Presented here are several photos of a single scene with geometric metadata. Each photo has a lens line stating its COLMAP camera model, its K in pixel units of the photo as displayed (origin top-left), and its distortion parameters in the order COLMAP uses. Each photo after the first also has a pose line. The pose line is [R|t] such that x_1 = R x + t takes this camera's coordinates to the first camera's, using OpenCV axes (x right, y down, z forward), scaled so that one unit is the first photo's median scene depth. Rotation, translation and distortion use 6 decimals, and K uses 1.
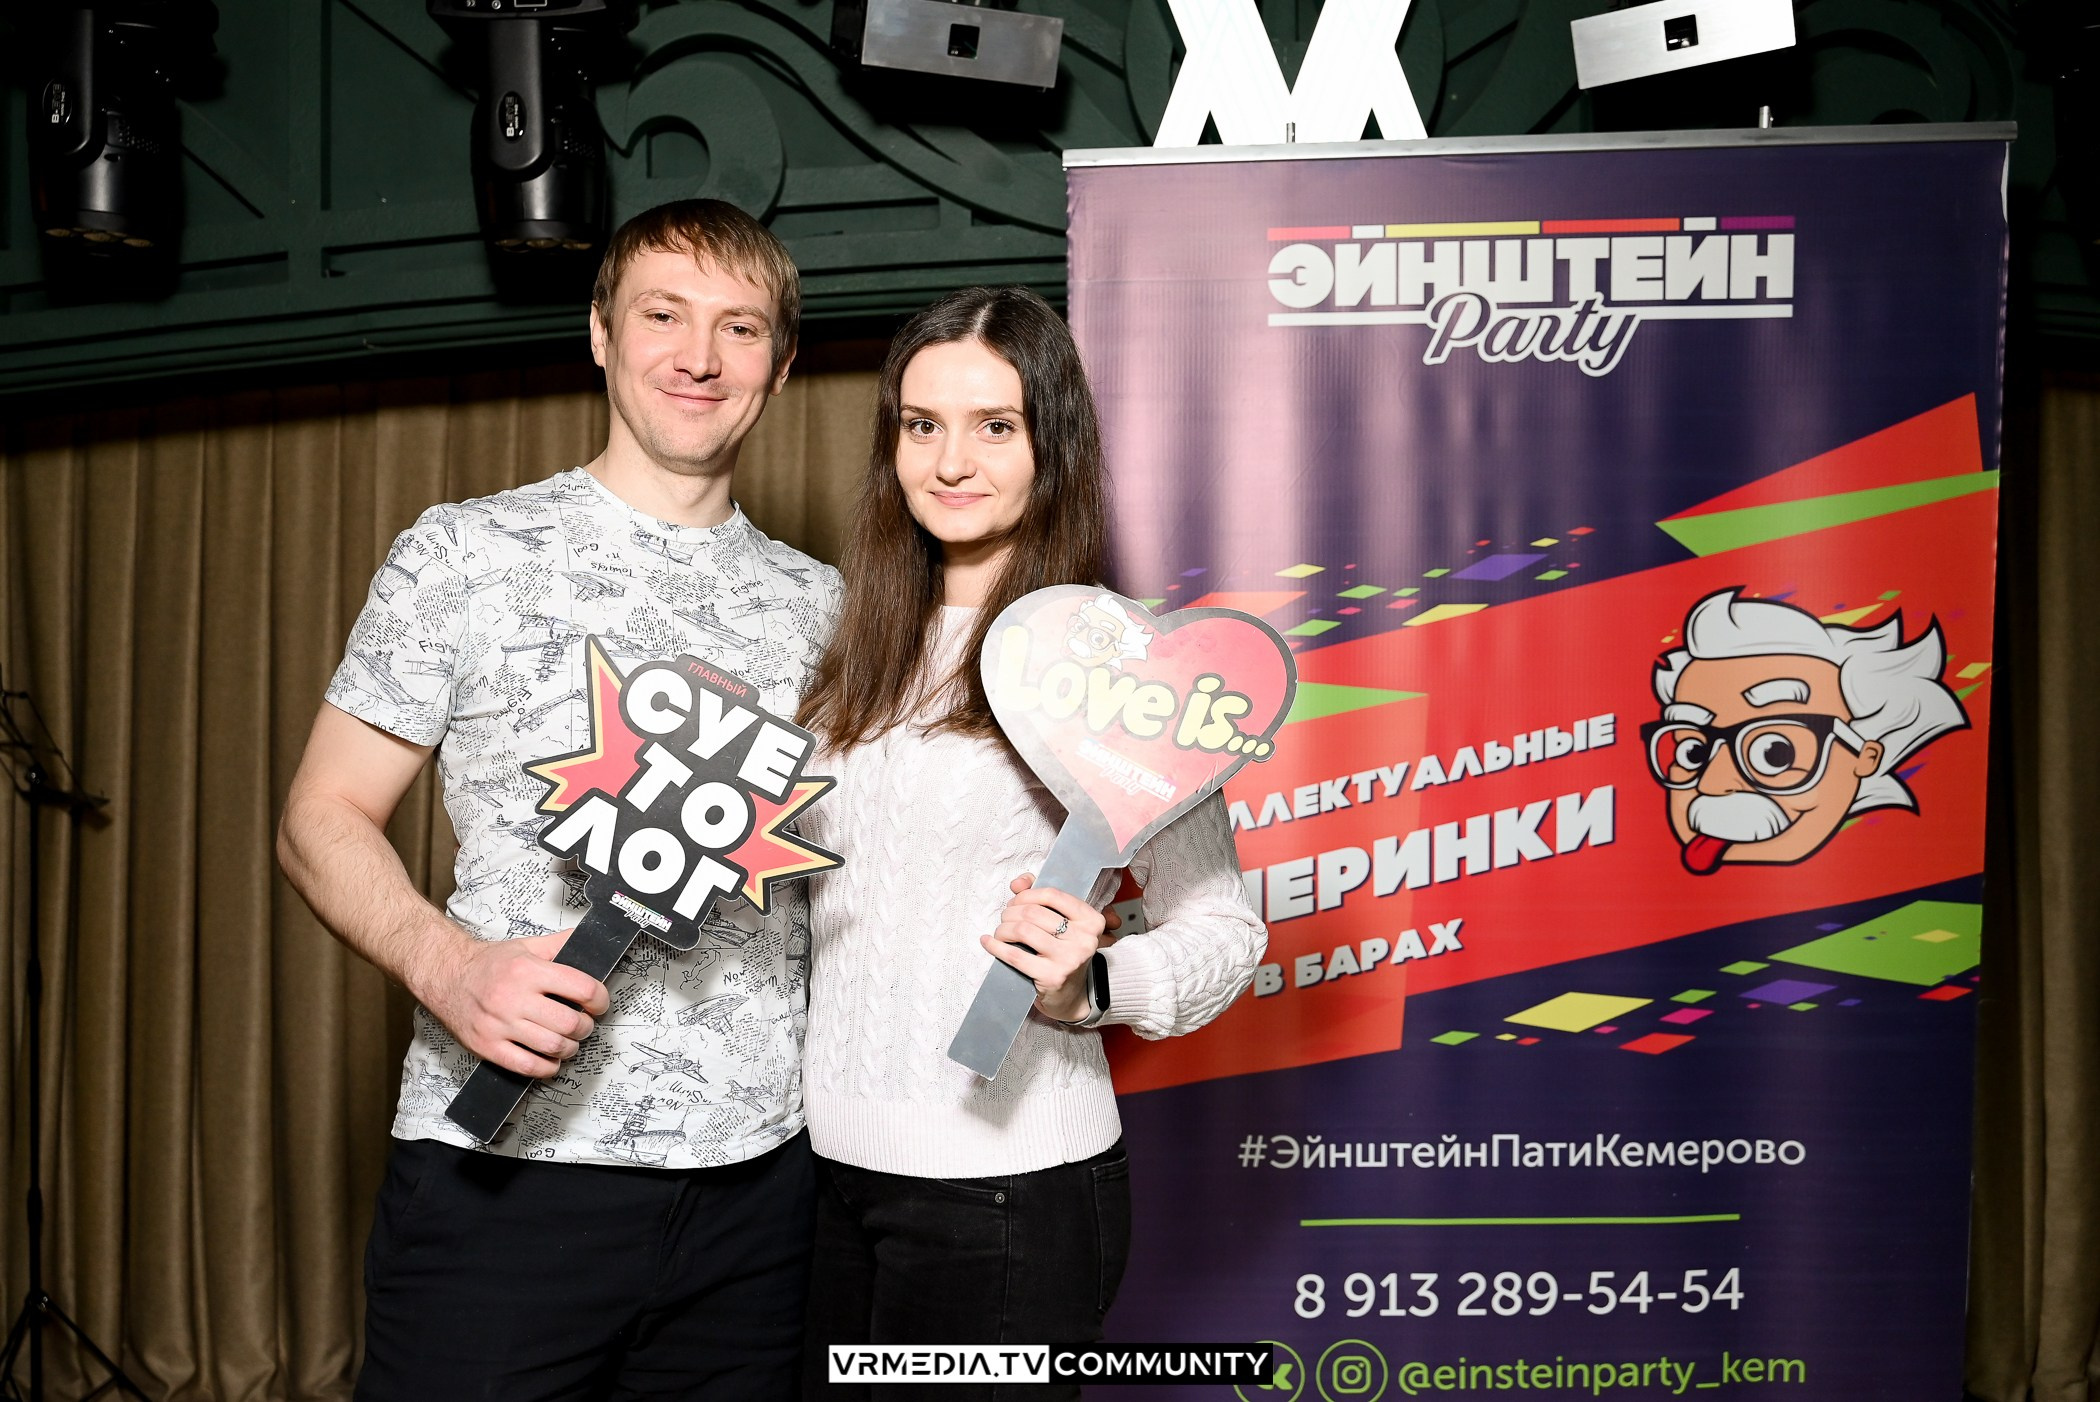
lens RADIAL K [[1772.1, 0, 938.9], [0, 1772.1, 670.4], [0, 0, 1]] dist [0.004065, -0.013405]
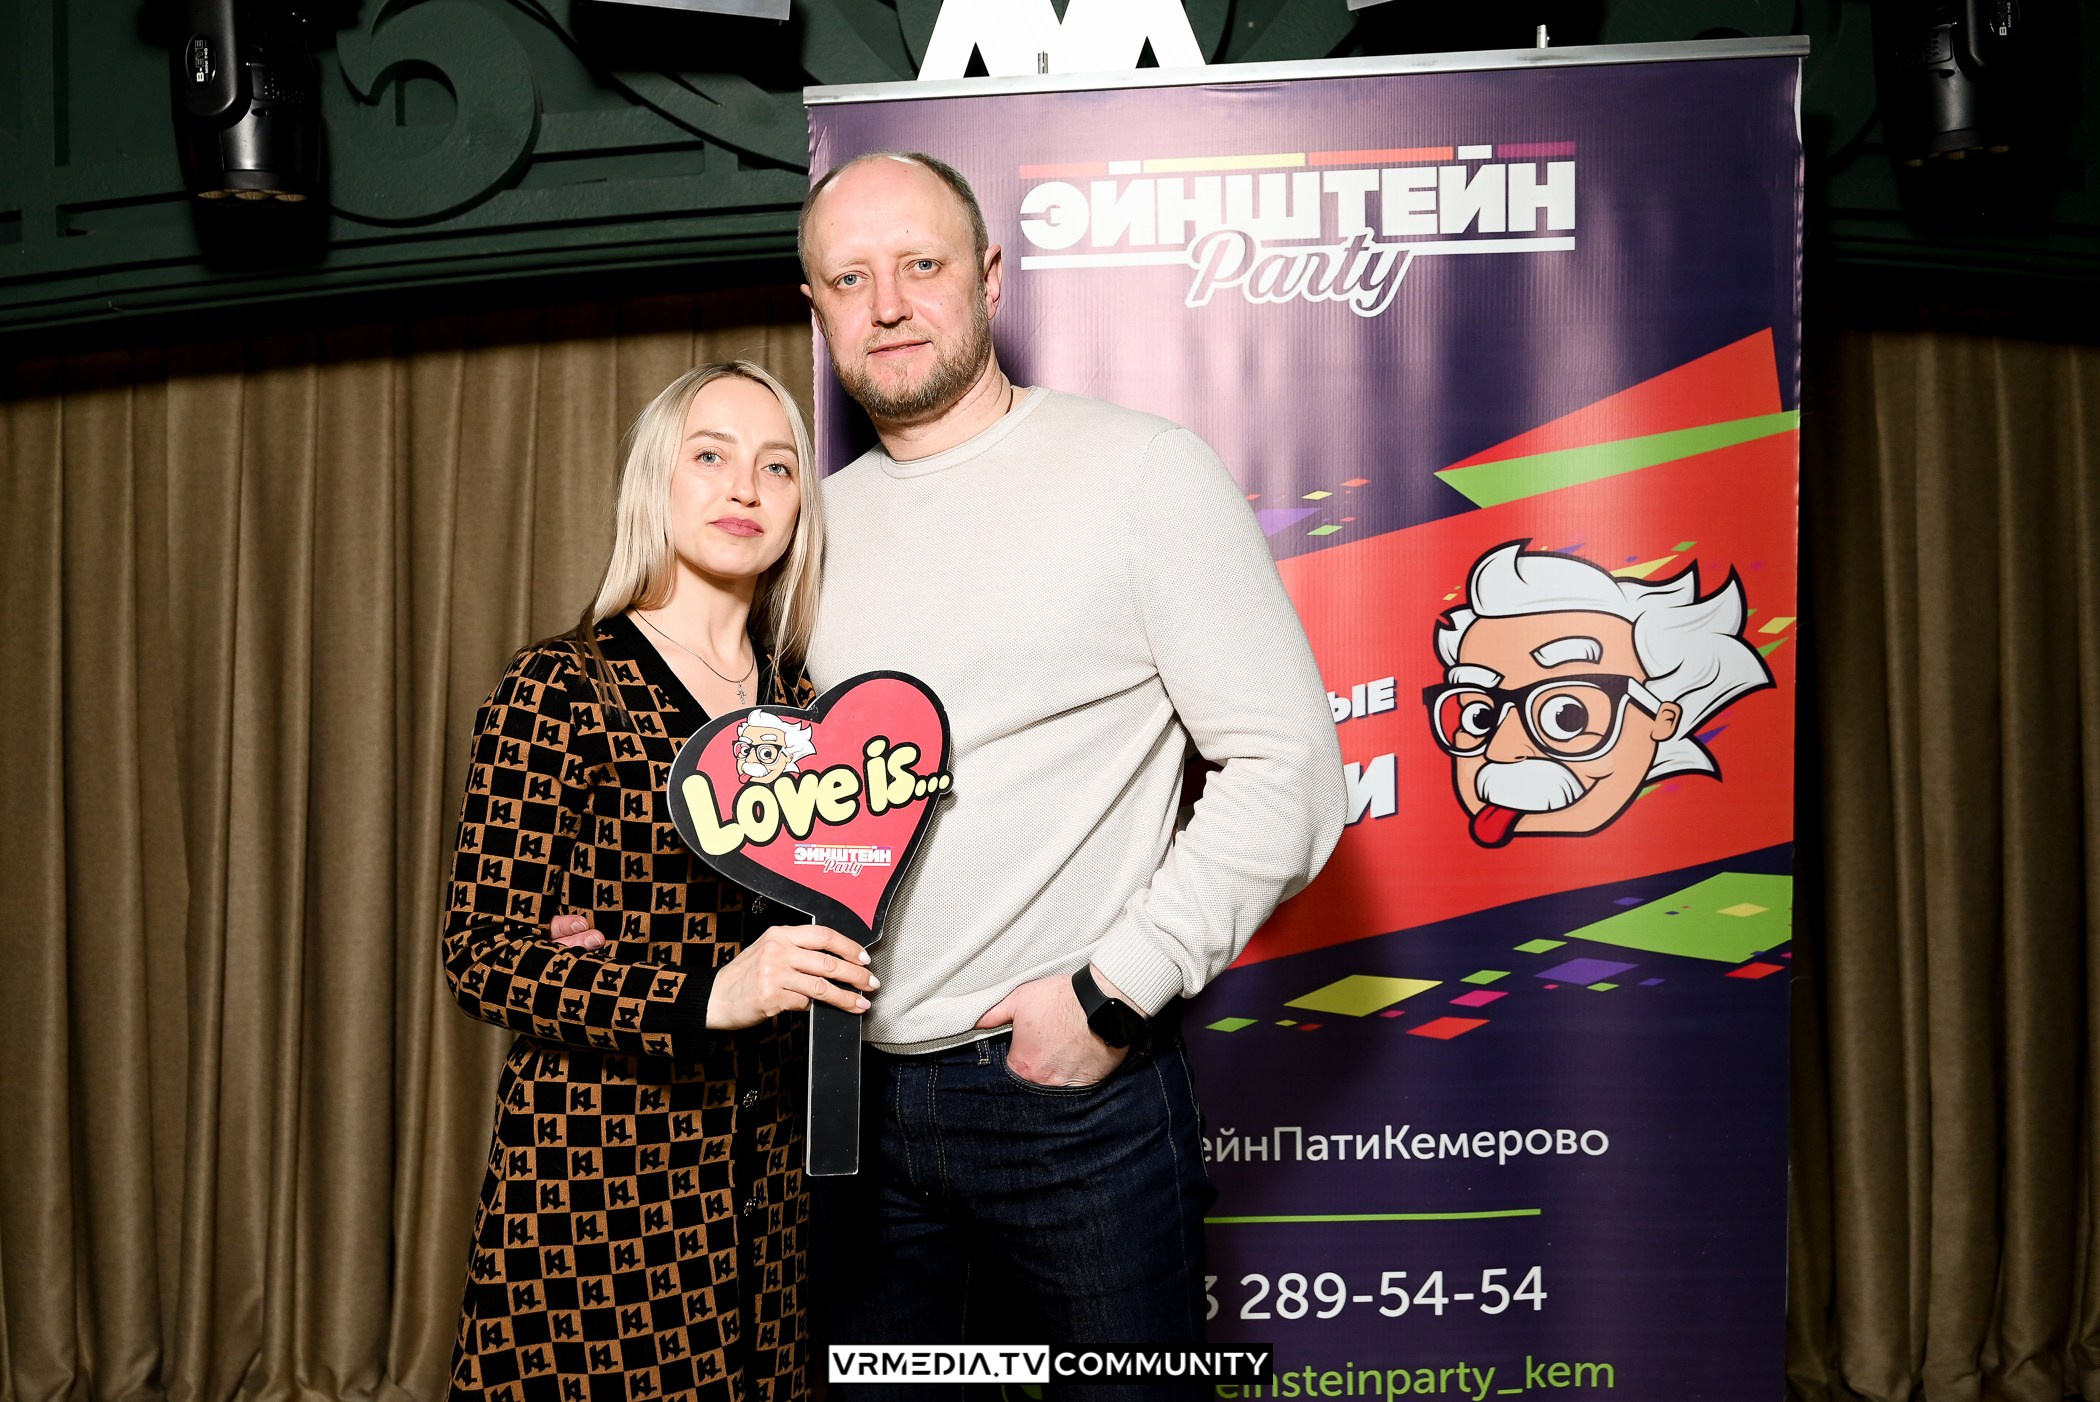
lens RADIAL K [[1772.1, 0, 967.6], [0, 1772.1, 637.0], [0, 0, 1]] dist [0.004065, -0.013405]
pose [[0.999835, -0.014830, -0.010454, 0.164160], [0.014843, 0.999889, 0.001145, -0.001080], [0.010436, -0.001300, 0.999945, 0.059987]]
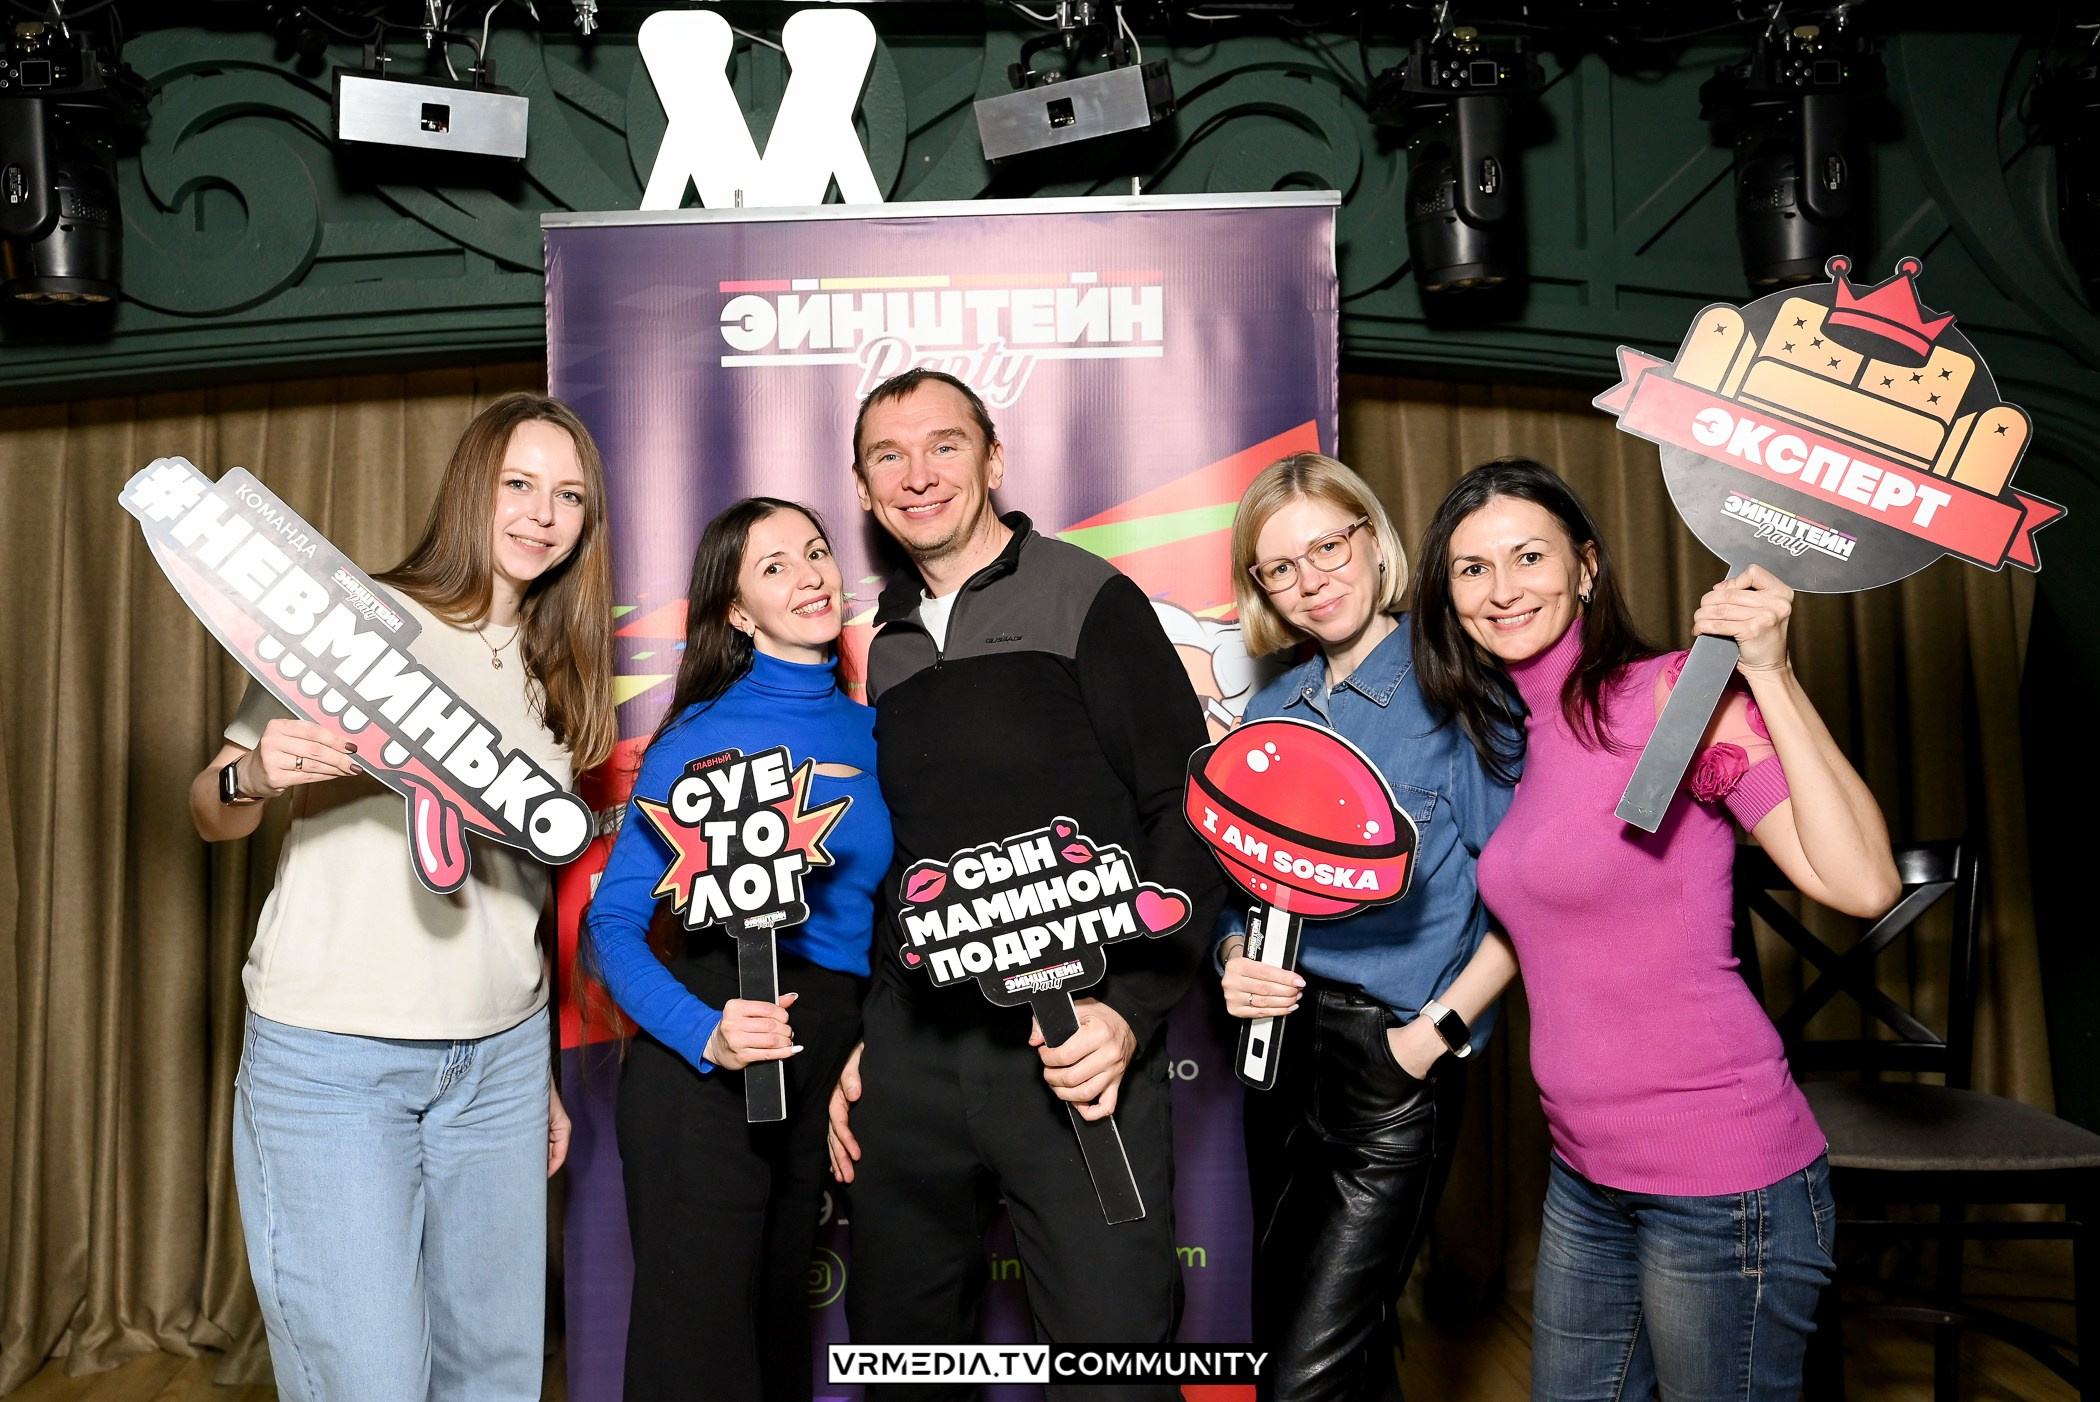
lens RADIAL K [[1711.0, 0, 975.3], [0, 1711.0, 655.7], [0, 0, 1]] dist [0.004074, -0.005017]
pose [[0.996899, -0.019580, 0.076223, 0.261392], [0.019220, 0.999800, 0.005458, -0.009963], [-0.076315, -0.003976, 0.997076, -0.118071]]
